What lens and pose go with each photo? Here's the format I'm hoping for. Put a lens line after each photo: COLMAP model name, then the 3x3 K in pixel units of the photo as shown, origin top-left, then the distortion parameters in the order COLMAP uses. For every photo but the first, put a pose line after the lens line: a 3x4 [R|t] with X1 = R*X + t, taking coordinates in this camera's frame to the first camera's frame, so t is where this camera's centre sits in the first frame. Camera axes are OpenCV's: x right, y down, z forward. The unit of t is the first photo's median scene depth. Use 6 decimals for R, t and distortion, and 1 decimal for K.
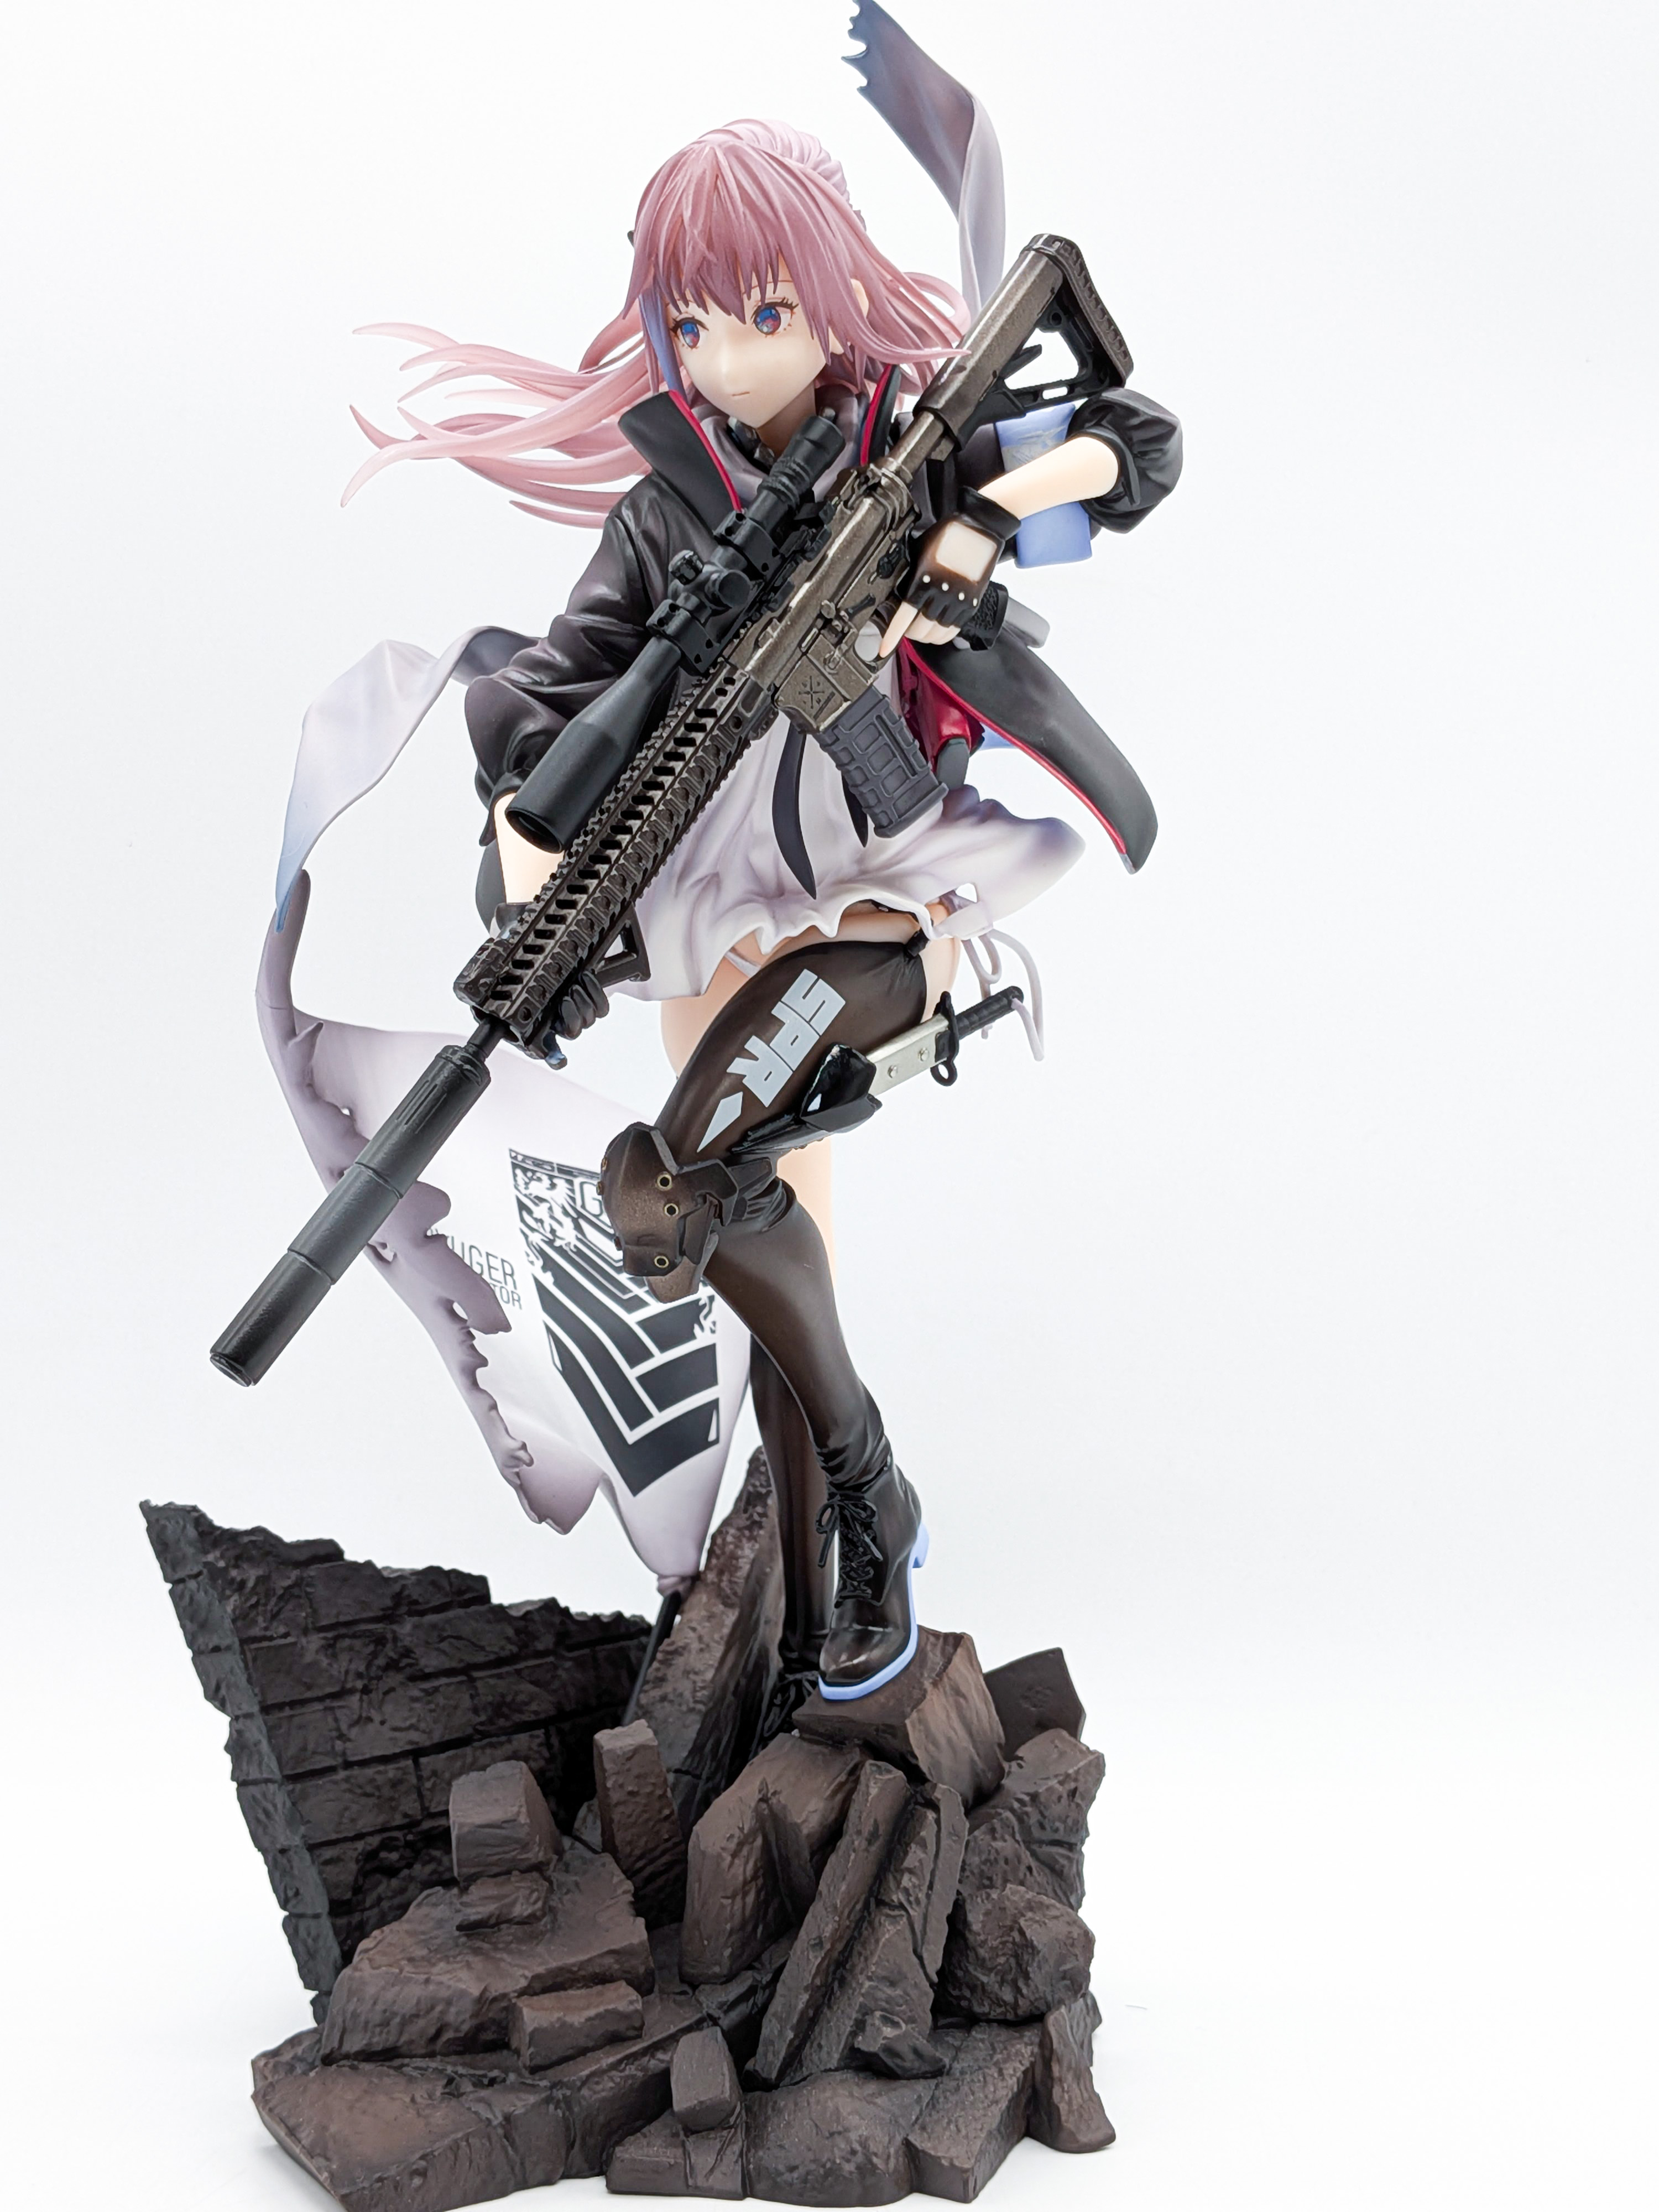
lens RADIAL K [[3302.0, 0, 831.0], [0, 3302.0, 1020.0], [0, 0, 1]] dist [0.099147, -0.142440]
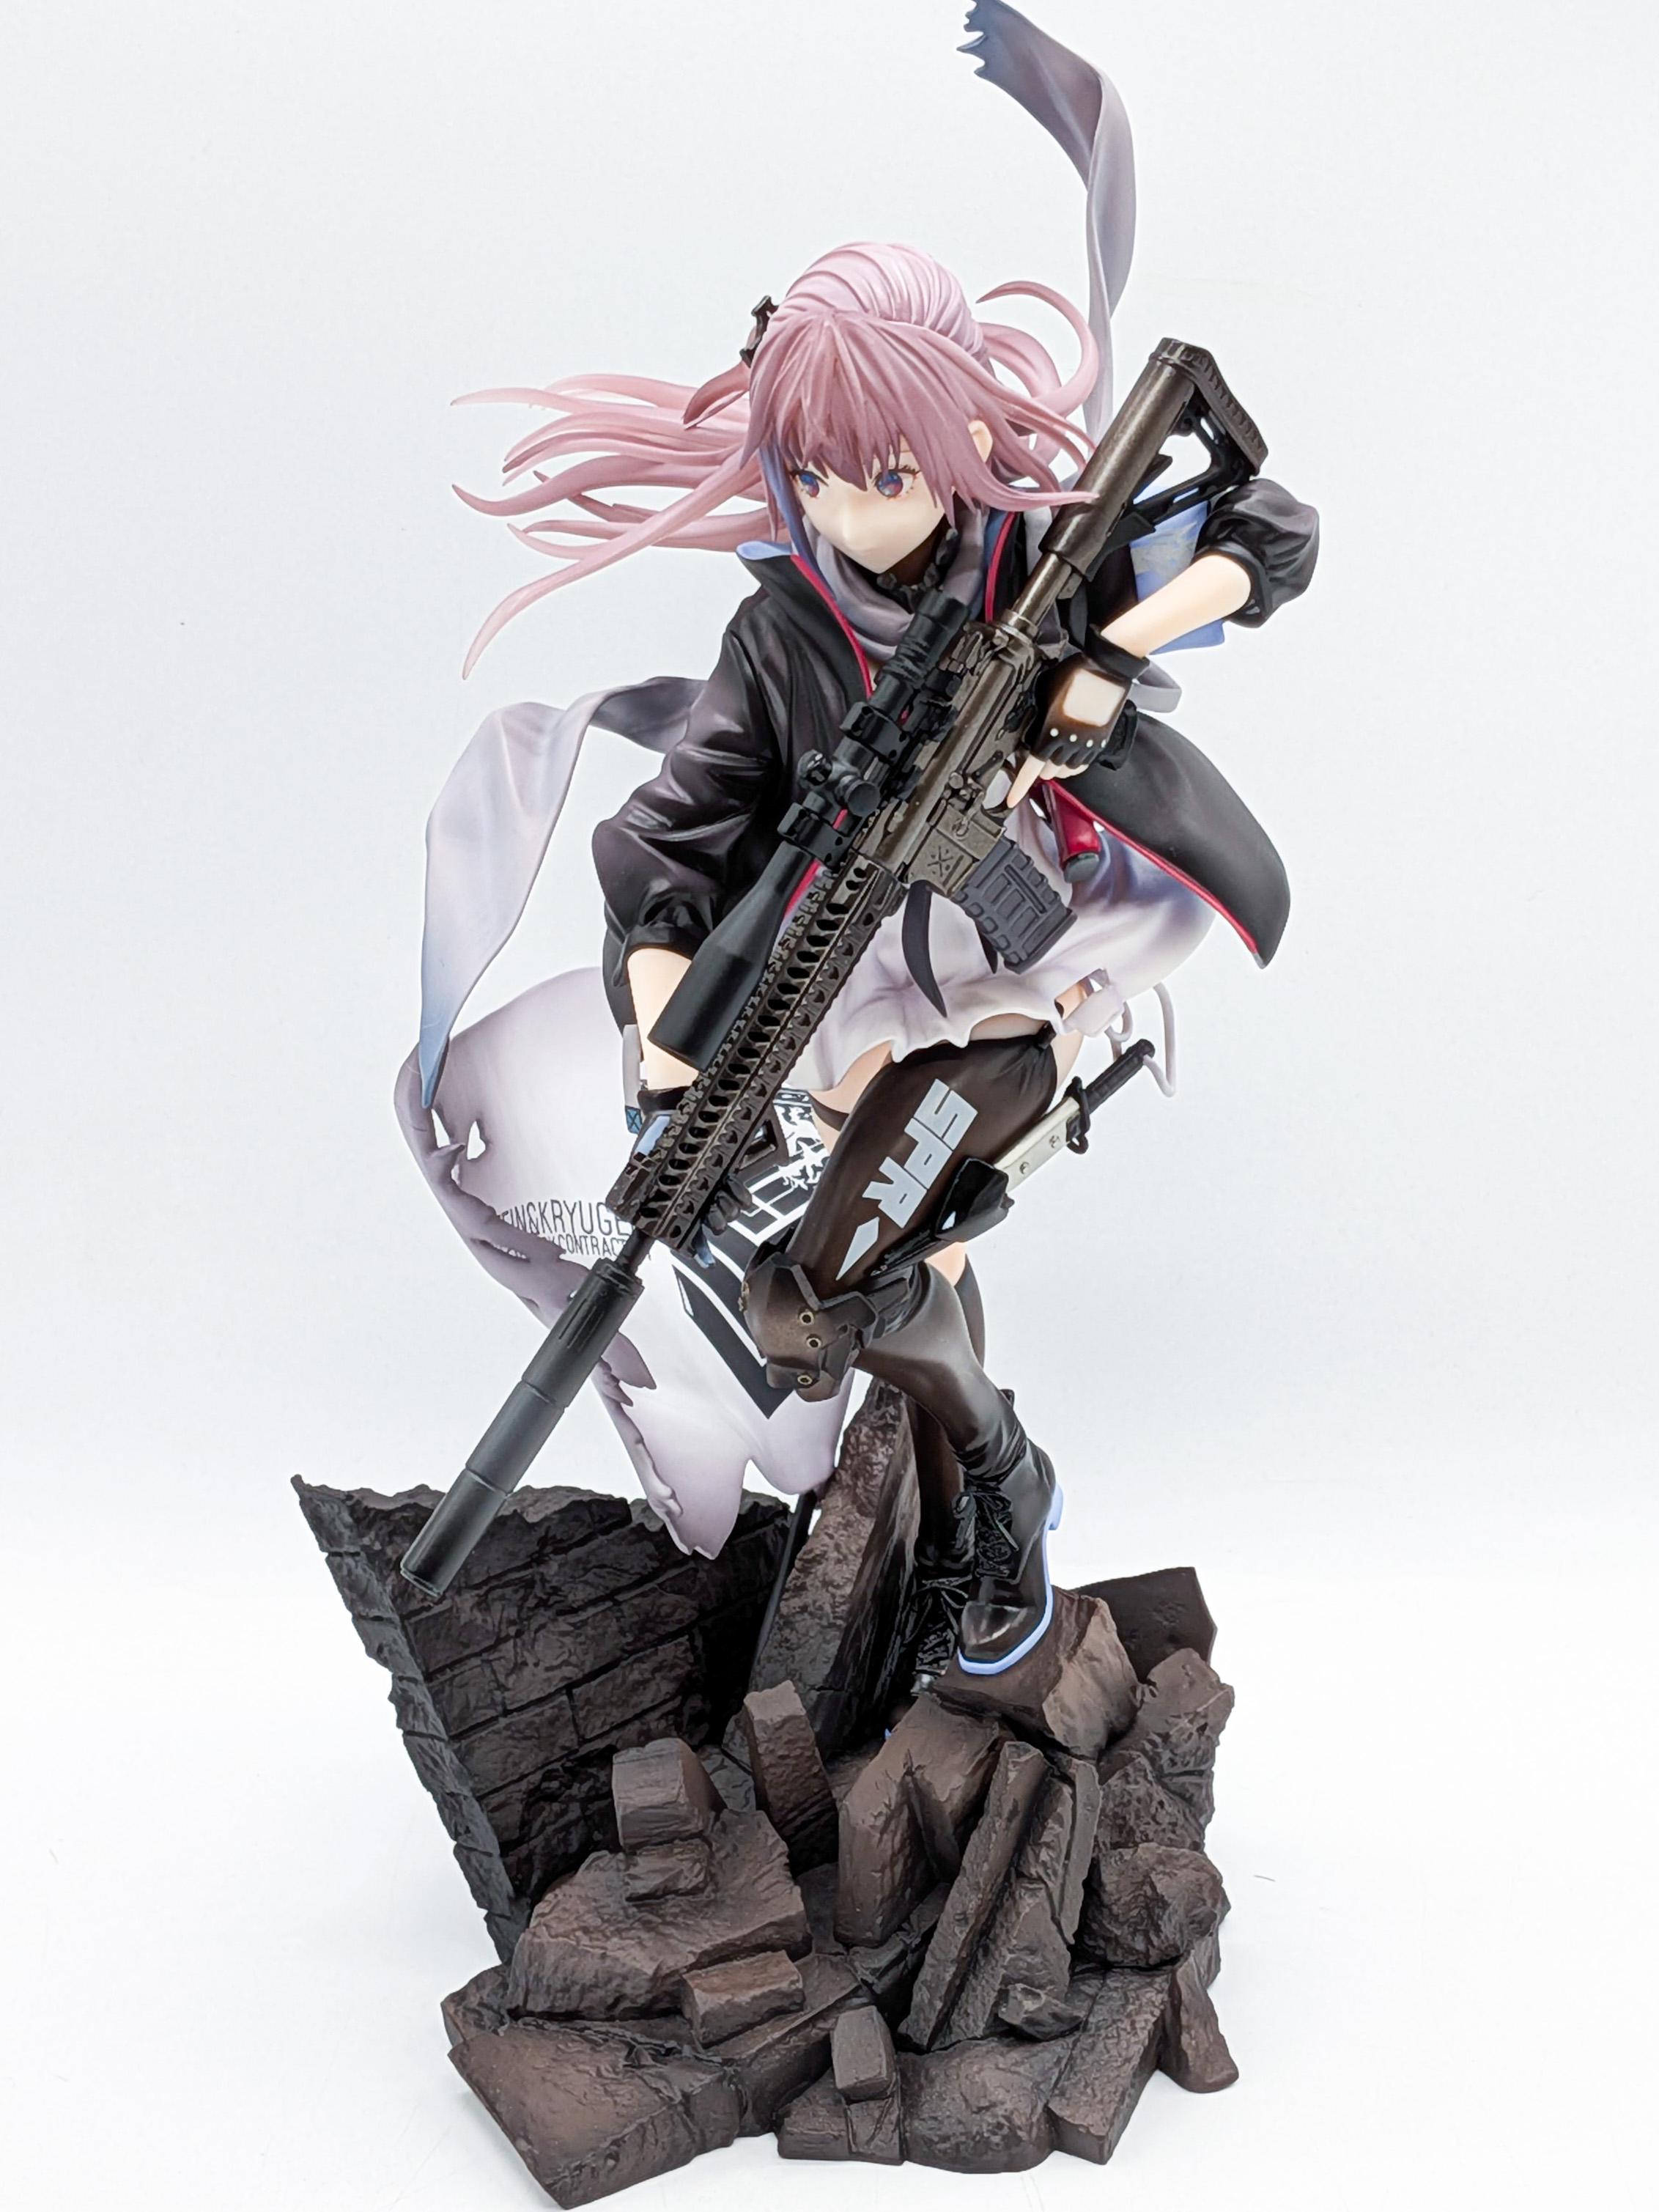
lens RADIAL K [[4454.8, 0, 827.5], [0, 4454.8, 1158.2], [0, 0, 1]] dist [0.144929, -0.120585]
pose [[0.999546, -0.016981, -0.024885, -0.007274], [0.024138, 0.945665, 0.324246, -0.410600], [0.018027, -0.324699, 0.945645, -0.281468]]
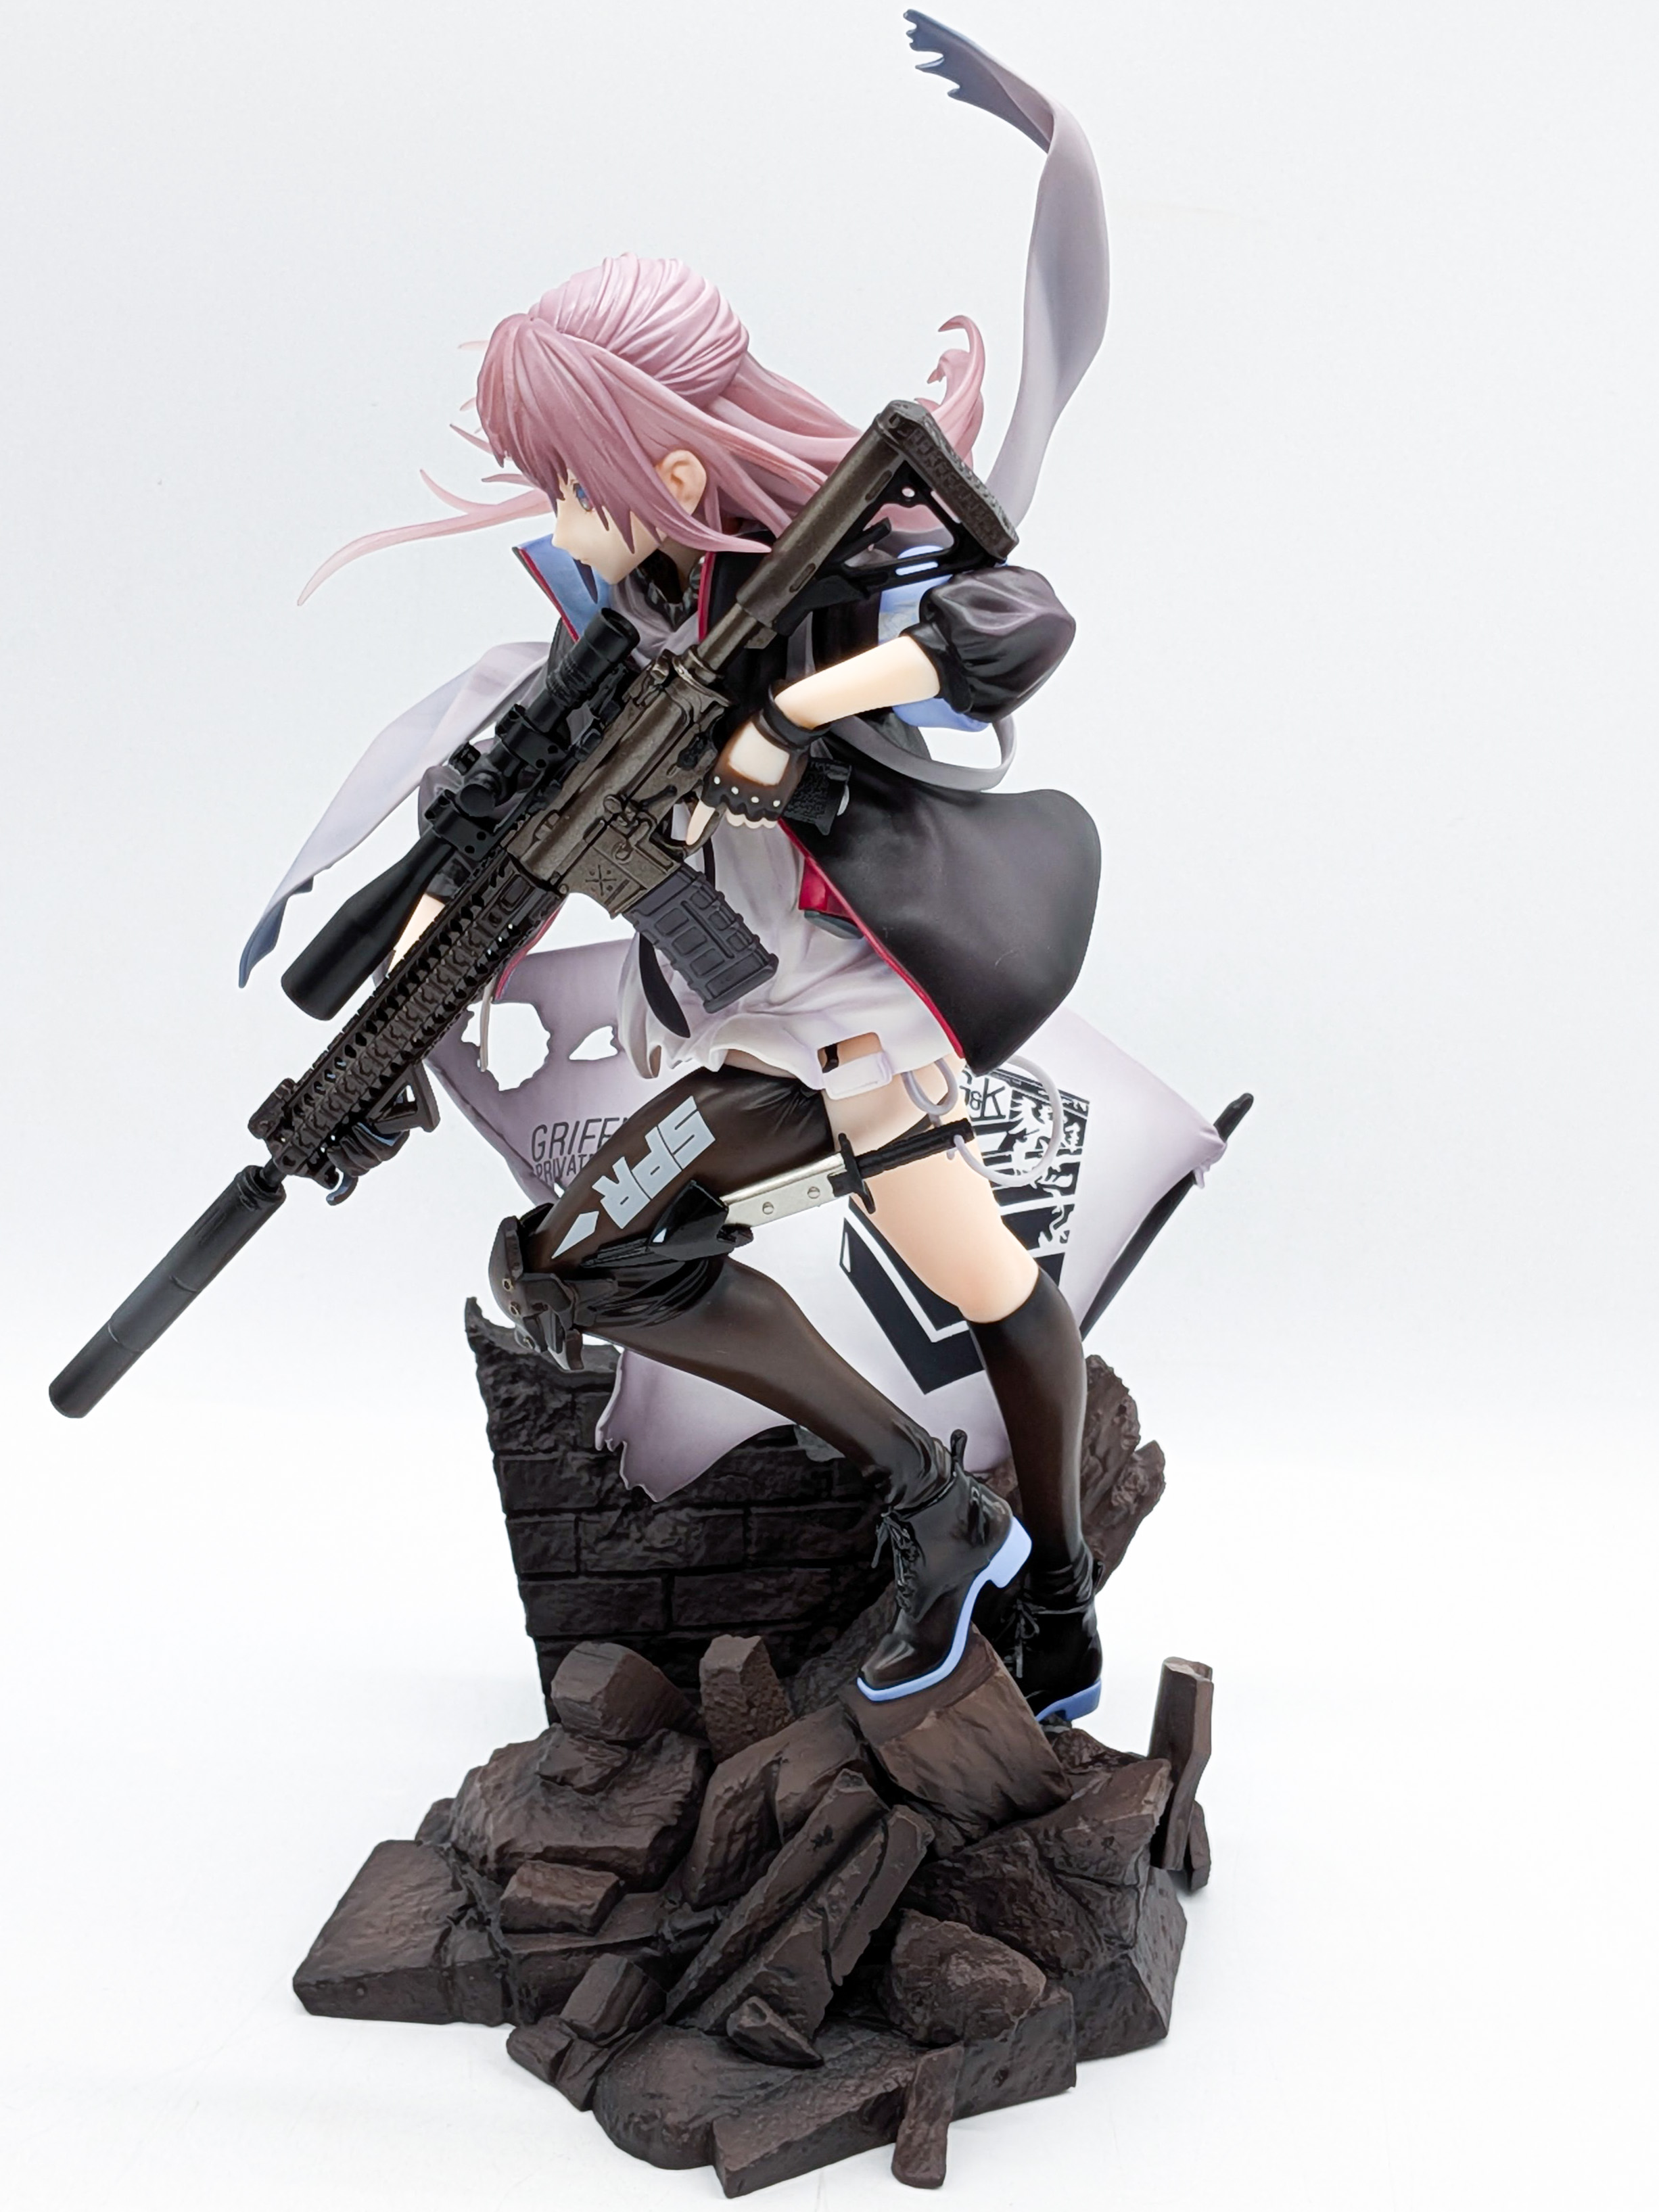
lens RADIAL K [[4047.7, 0, 728.3], [0, 4047.7, 1069.4], [0, 0, 1]] dist [0.115179, -0.009403]
pose [[0.733353, 0.251489, -0.631622, 0.731007], [-0.001903, 0.929820, 0.368011, -0.448439], [0.679845, -0.268680, 0.682365, 0.160205]]
